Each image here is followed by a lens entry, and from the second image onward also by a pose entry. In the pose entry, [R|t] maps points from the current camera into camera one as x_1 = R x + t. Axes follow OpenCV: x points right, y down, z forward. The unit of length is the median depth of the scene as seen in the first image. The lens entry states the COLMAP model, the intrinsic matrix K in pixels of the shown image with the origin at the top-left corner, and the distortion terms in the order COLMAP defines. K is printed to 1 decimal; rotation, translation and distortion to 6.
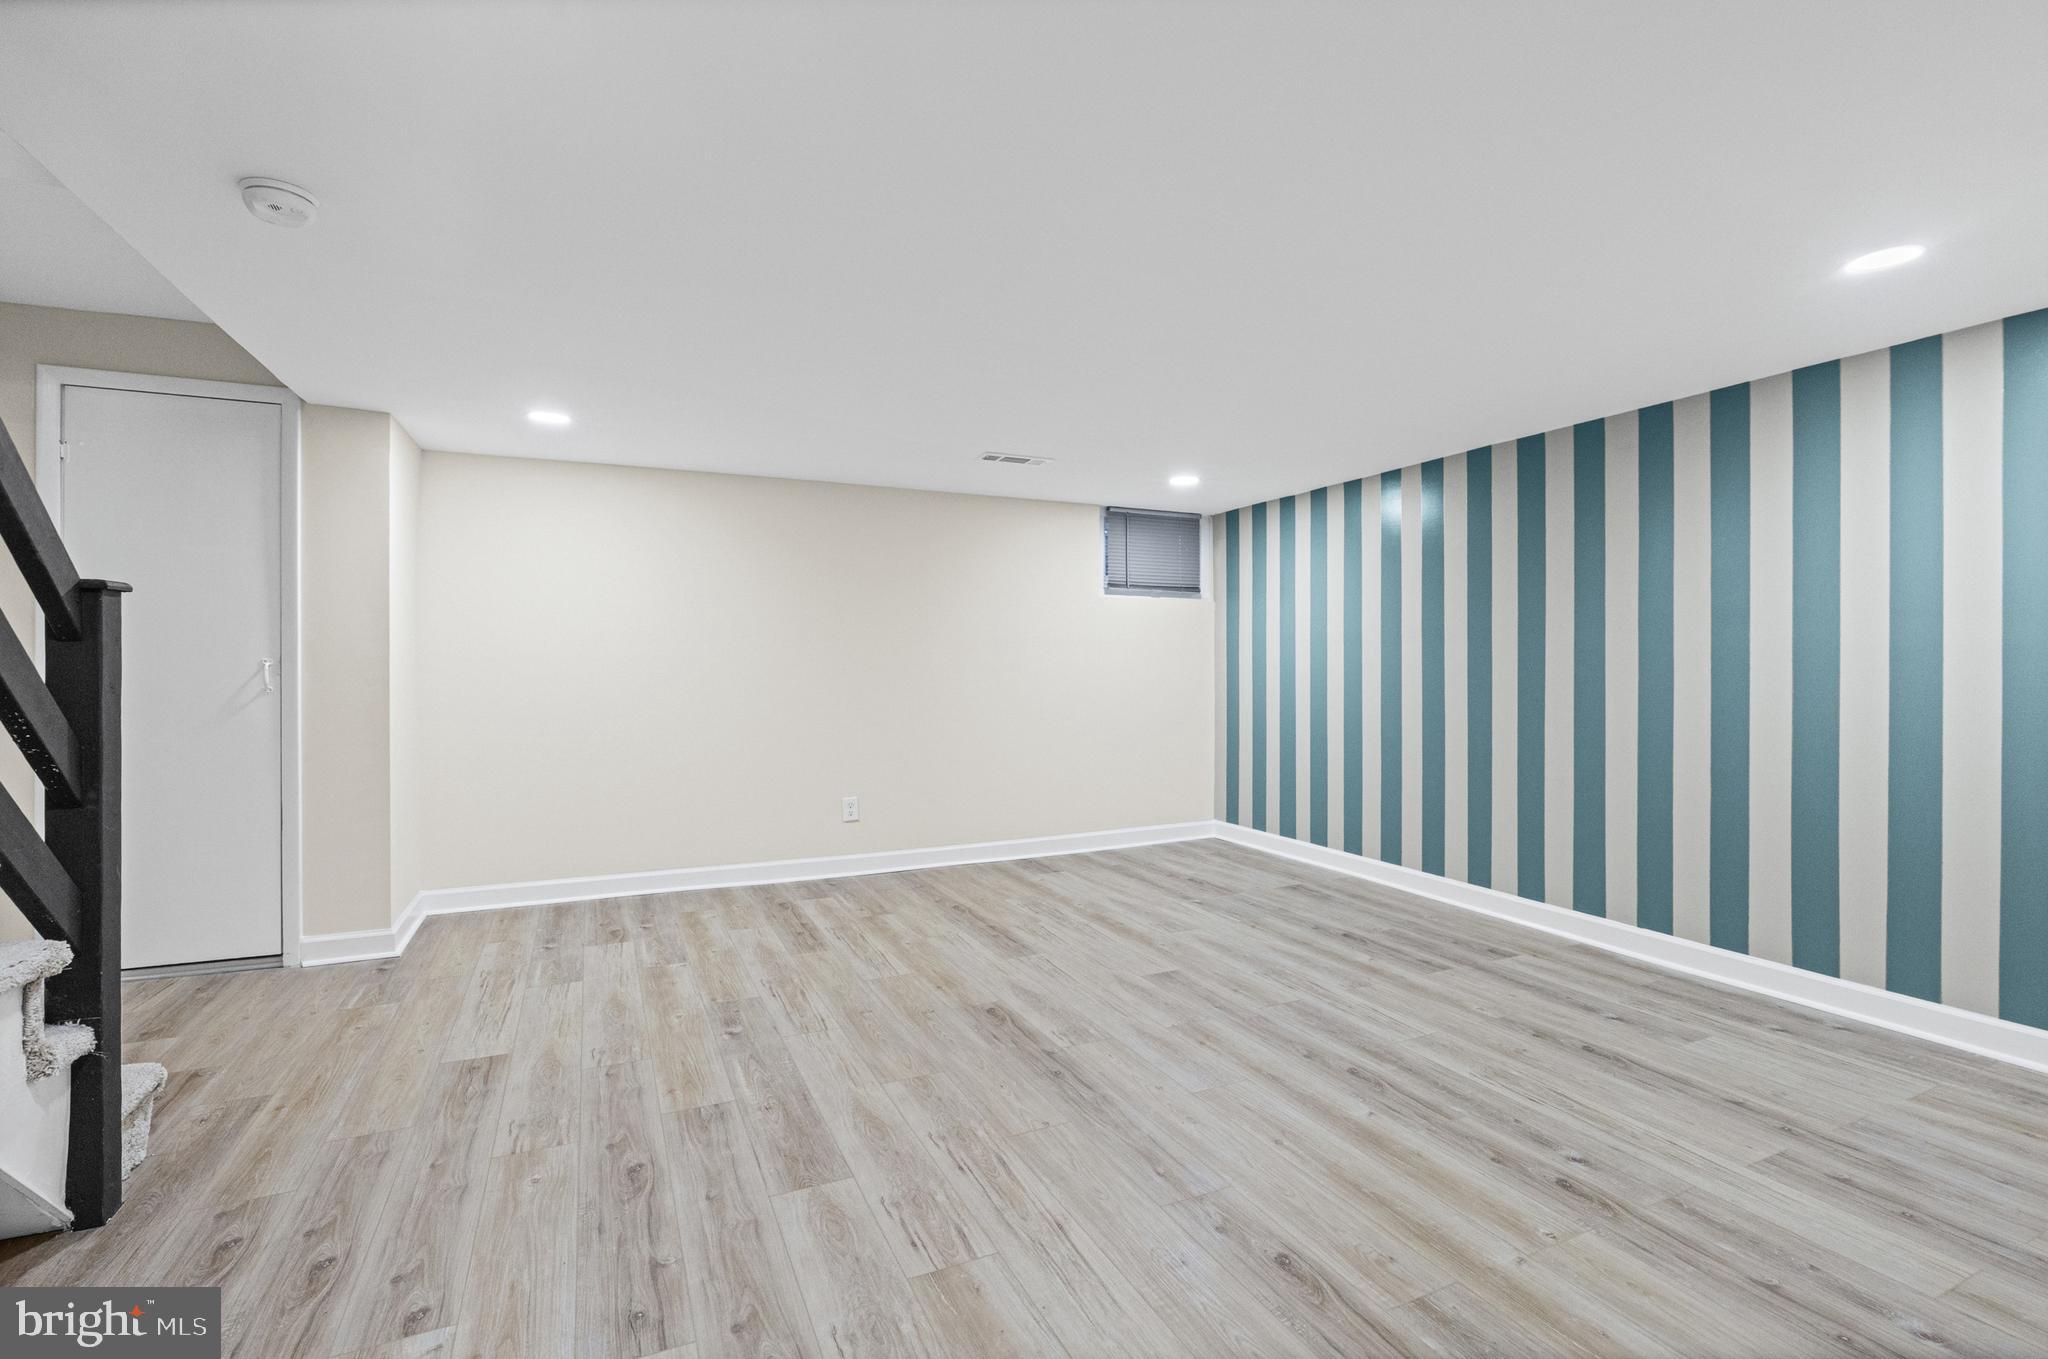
lens RADIAL K [[932.2, 0, 1019.4], [0, 932.2, 666.9], [0, 0, 1]] dist [-0.011016, 0.001066]
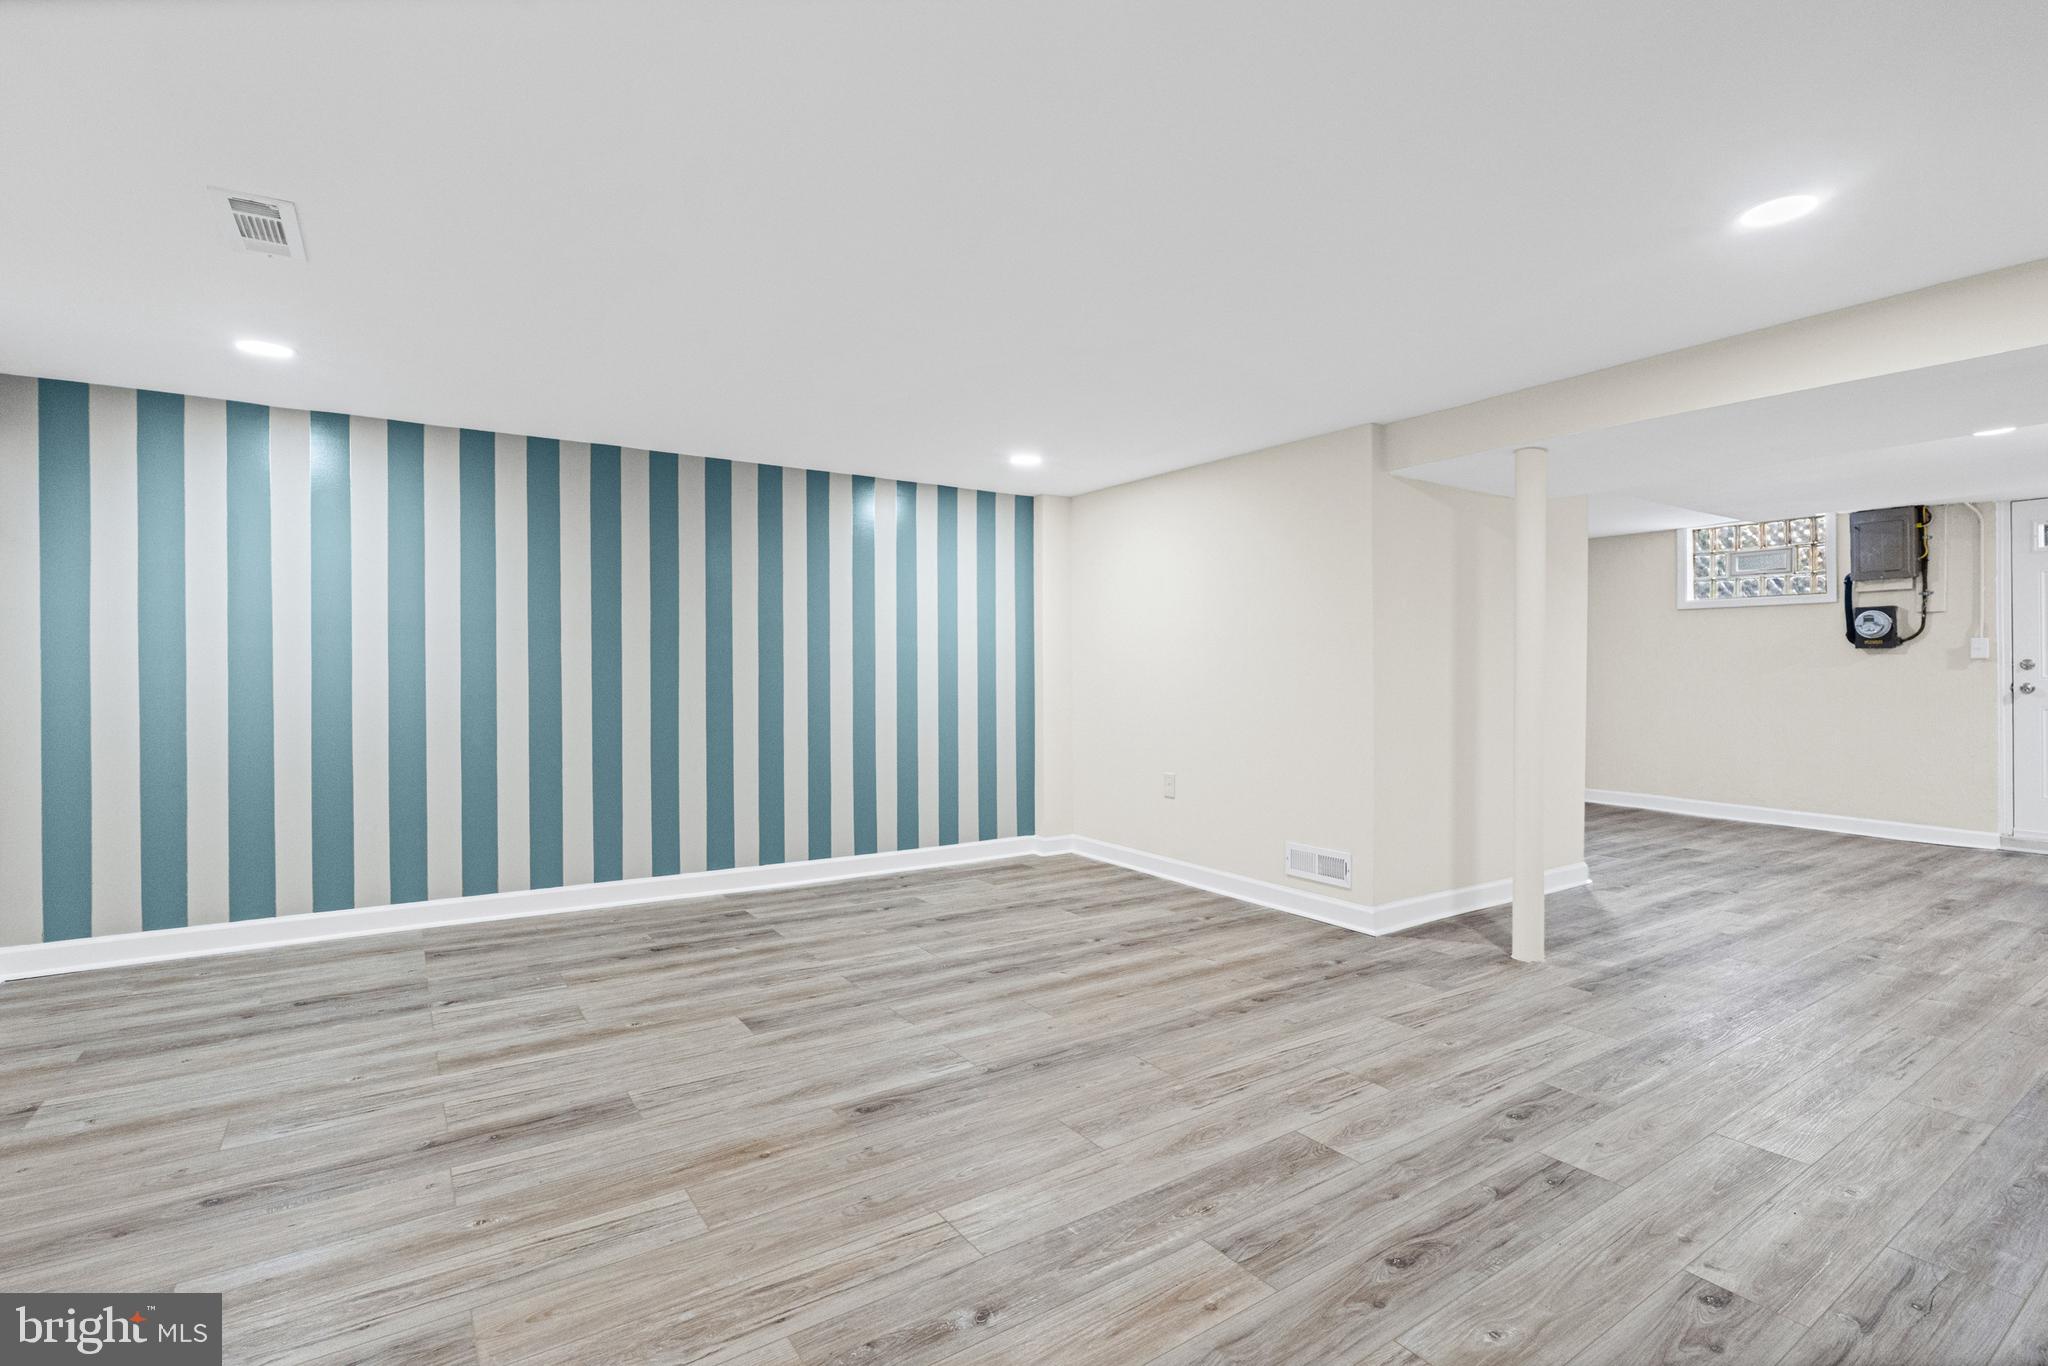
lens RADIAL K [[932.2, 0, 1019.4], [0, 932.2, 670.4], [0, 0, 1]] dist [-0.011016, 0.001066]
pose [[-0.152702, 0.003522, 0.988266, -0.930201], [0.002518, 0.999992, -0.003175, 0.016571], [-0.988269, 0.002004, -0.152710, 1.154505]]
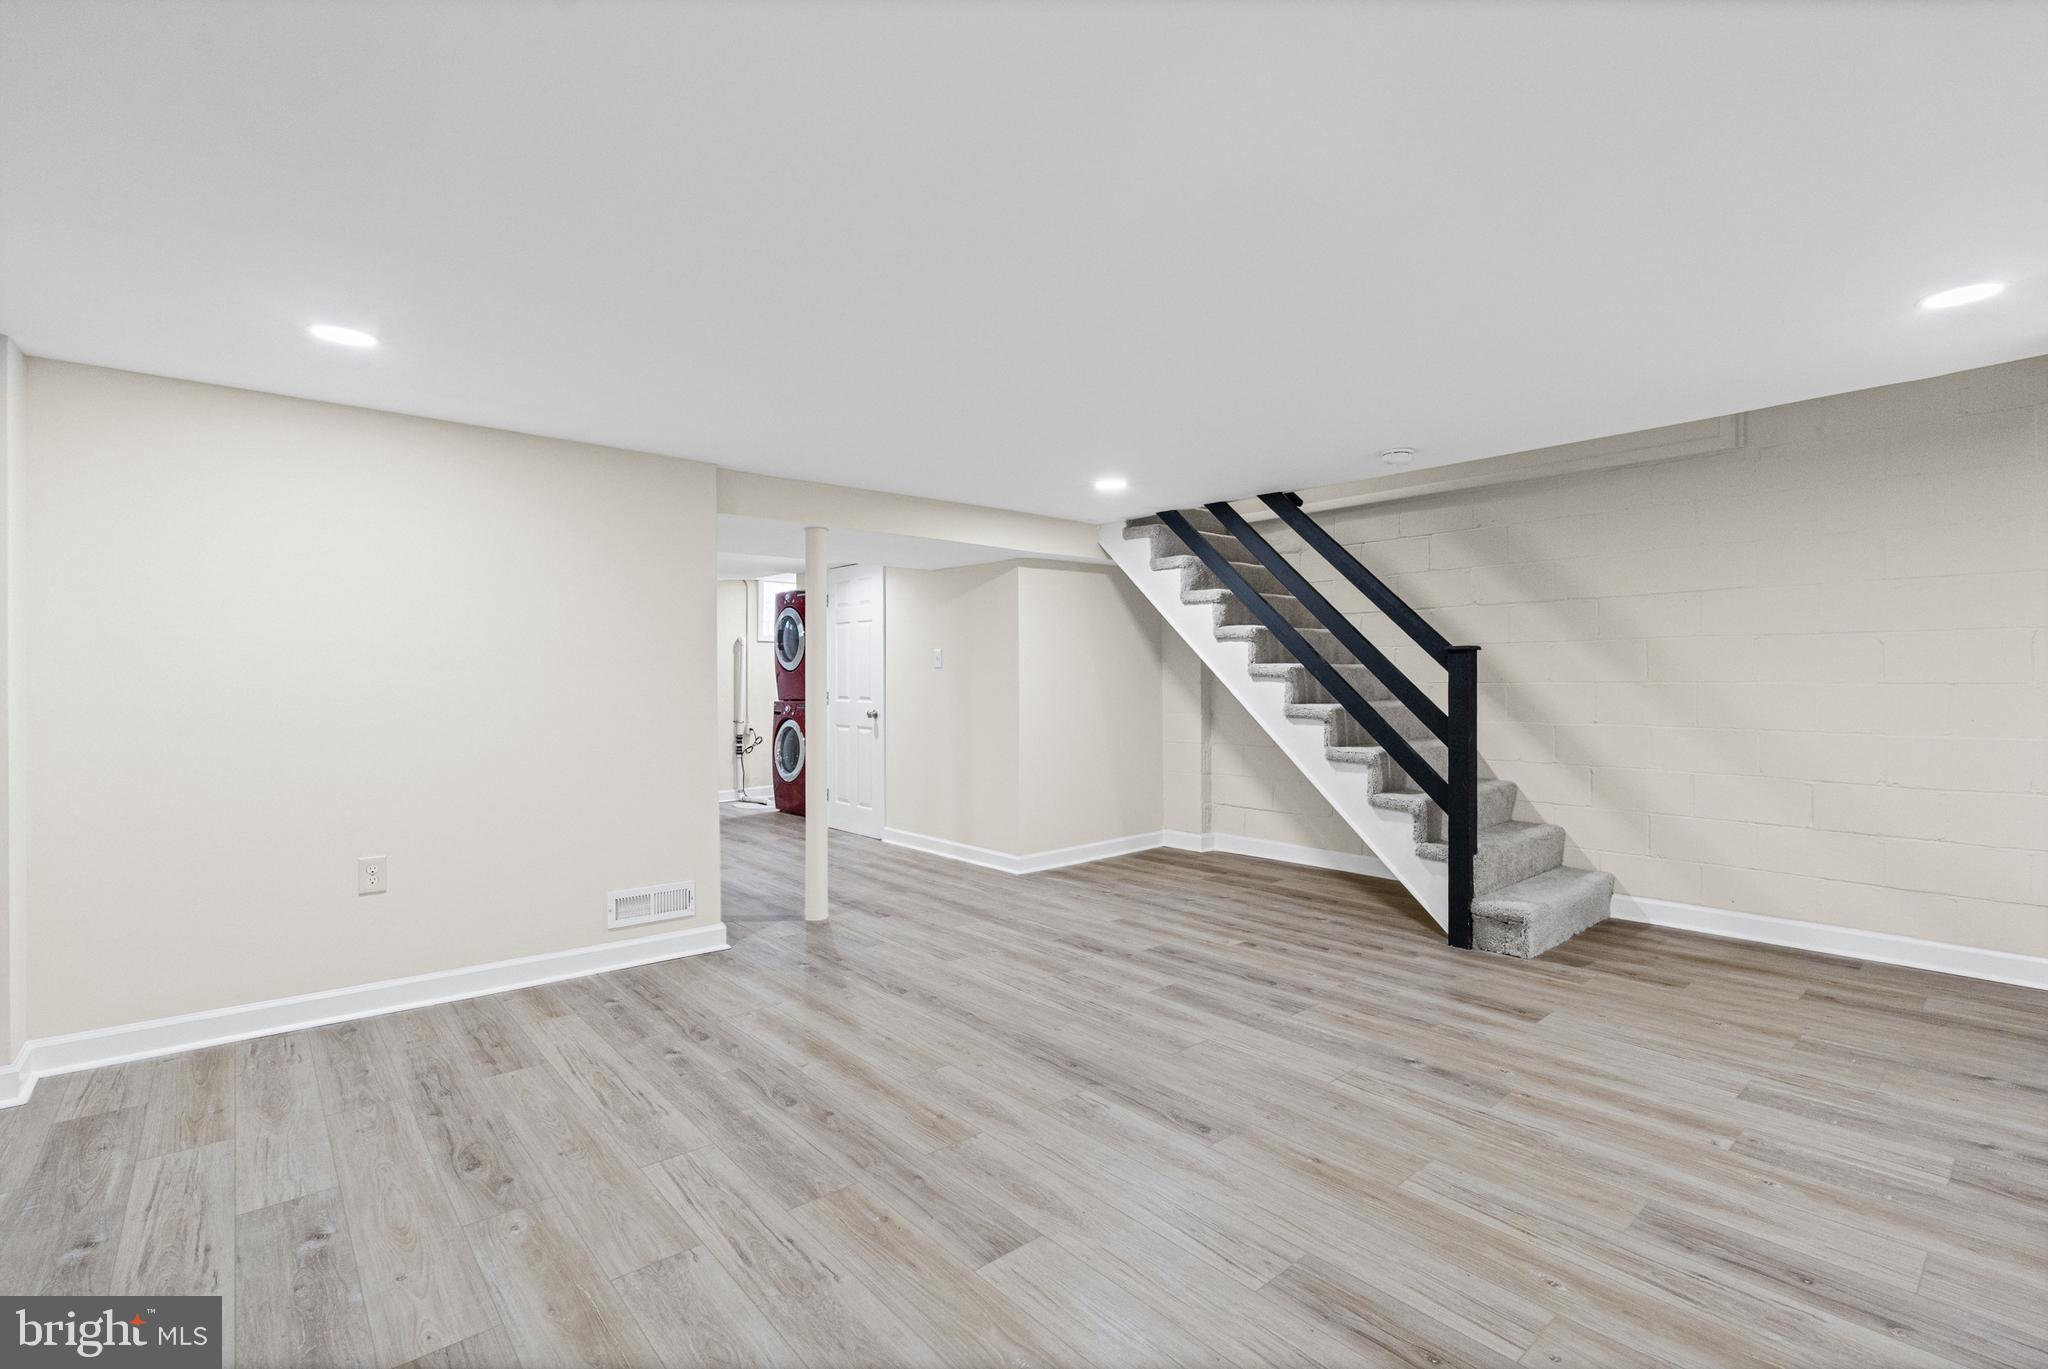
lens RADIAL K [[932.2, 0, 1019.4], [0, 932.2, 671.9], [0, 0, 1]] dist [-0.011016, 0.001066]
pose [[-0.964971, 0.003465, -0.262333, 0.379389], [0.005435, 0.999962, -0.006784, -0.015480], [0.262300, -0.007972, -0.964953, 2.006418]]
